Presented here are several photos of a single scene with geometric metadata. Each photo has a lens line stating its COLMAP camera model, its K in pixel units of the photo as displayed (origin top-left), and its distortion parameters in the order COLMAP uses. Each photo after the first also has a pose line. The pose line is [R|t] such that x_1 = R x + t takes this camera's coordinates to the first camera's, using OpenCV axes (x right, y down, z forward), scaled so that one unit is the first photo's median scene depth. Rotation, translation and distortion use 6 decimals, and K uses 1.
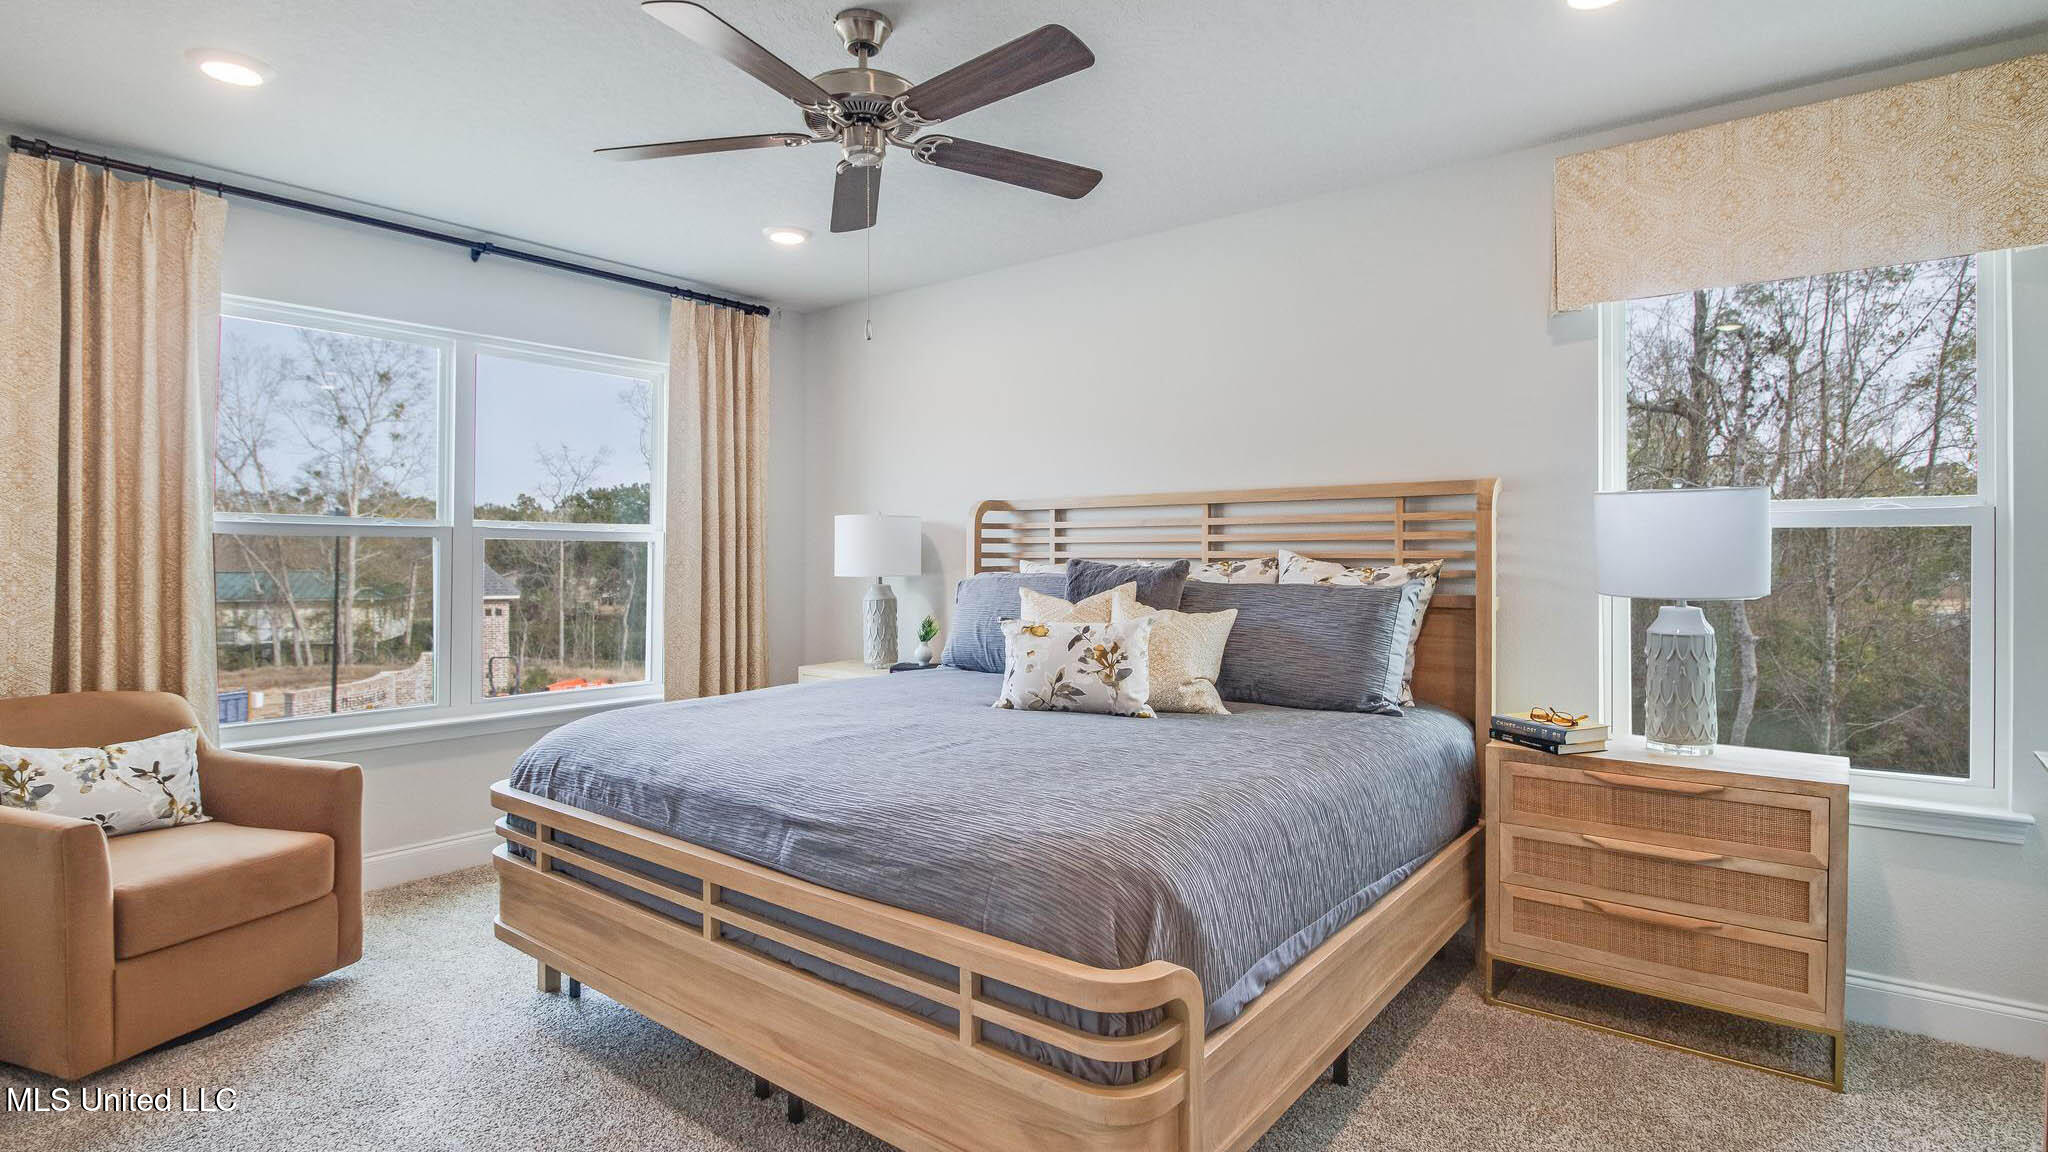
lens RADIAL K [[955.3, 0, 1013.6], [0, 955.3, 569.4], [0, 0, 1]] dist [-0.020062, -0.000304]
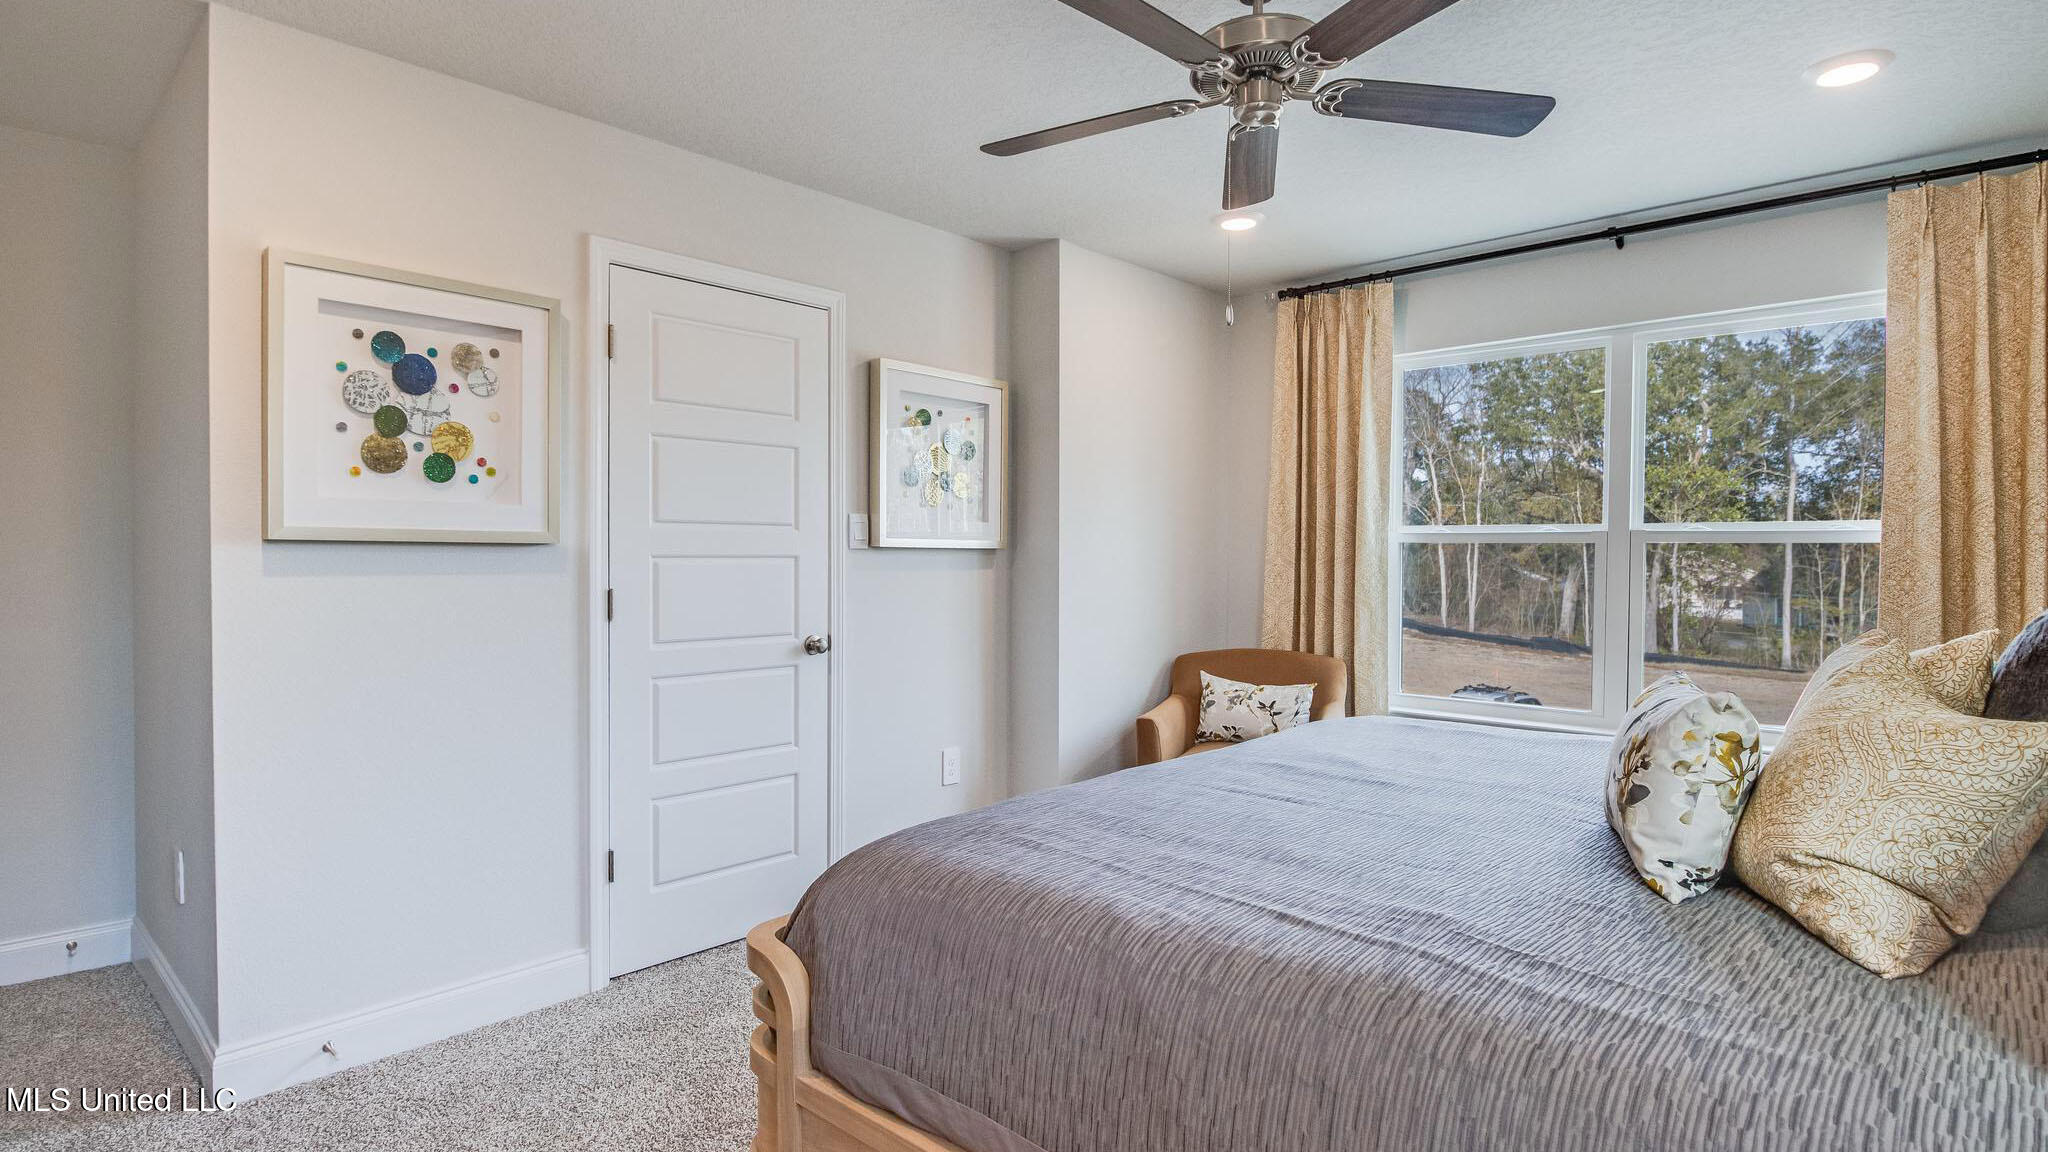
lens RADIAL K [[955.3, 0, 1013.6], [0, 955.3, 569.4], [0, 0, 1]] dist [-0.020062, -0.000304]
pose [[-0.012024, 0.011935, -0.999856, 0.535718], [-0.015502, 0.999806, 0.012121, -0.010362], [0.999808, 0.015646, -0.011836, 0.572100]]
